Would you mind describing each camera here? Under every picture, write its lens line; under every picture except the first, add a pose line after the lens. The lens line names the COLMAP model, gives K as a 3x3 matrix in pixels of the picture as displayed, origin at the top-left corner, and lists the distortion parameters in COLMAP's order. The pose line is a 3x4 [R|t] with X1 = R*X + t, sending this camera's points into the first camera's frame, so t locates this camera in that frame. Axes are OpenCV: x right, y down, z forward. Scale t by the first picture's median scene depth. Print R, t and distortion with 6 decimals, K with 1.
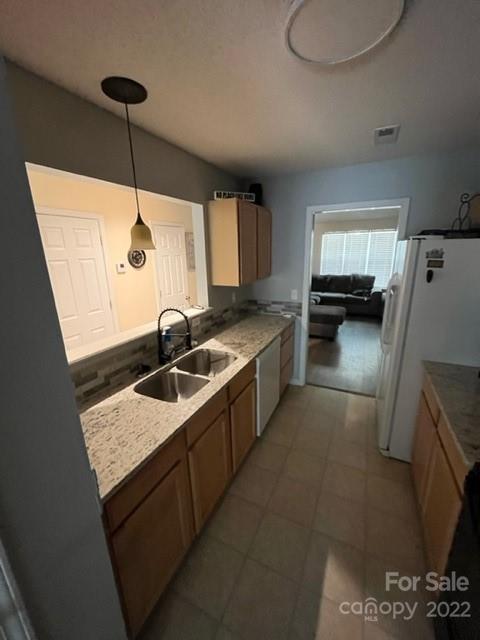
lens RADIAL K [[260.4, 0, 240.5], [0, 260.4, 319.0], [0, 0, 1]] dist [-0.002590, 0.000056]
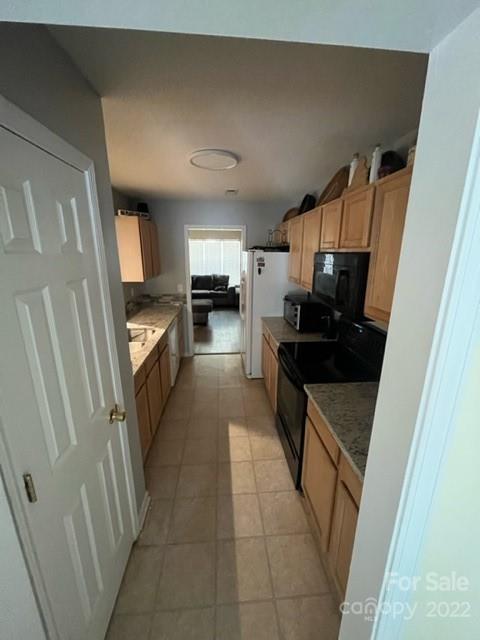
lens RADIAL K [[260.4, 0, 239.9], [0, 260.4, 320.4], [0, 0, 1]] dist [-0.002590, 0.000056]
pose [[0.865992, -0.101985, 0.489547, -0.189529], [0.104931, 0.994247, 0.021508, 0.071275], [-0.488924, 0.032743, 0.871711, -0.299799]]
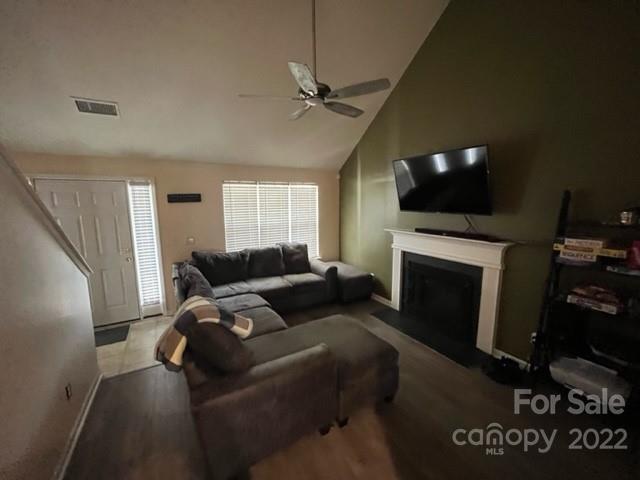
lens RADIAL K [[260.4, 0, 319.7], [0, 260.4, 238.9], [0, 0, 1]] dist [-0.002590, 0.000056]
pose [[0.572574, -0.105535, 0.813032, -0.117722], [0.210442, 0.977374, -0.021335, -0.338483], [-0.792385, 0.183312, 0.581828, 1.177899]]
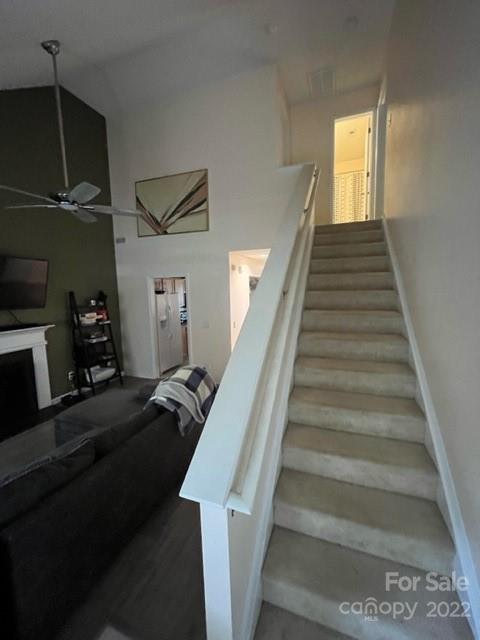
lens RADIAL K [[260.4, 0, 241.3], [0, 260.4, 319.1], [0, 0, 1]] dist [-0.002590, 0.000056]
pose [[-0.995648, 0.048938, -0.079305, 0.068504], [0.016146, 0.928735, 0.370393, -0.711850], [0.091779, 0.367501, -0.925483, 2.485301]]
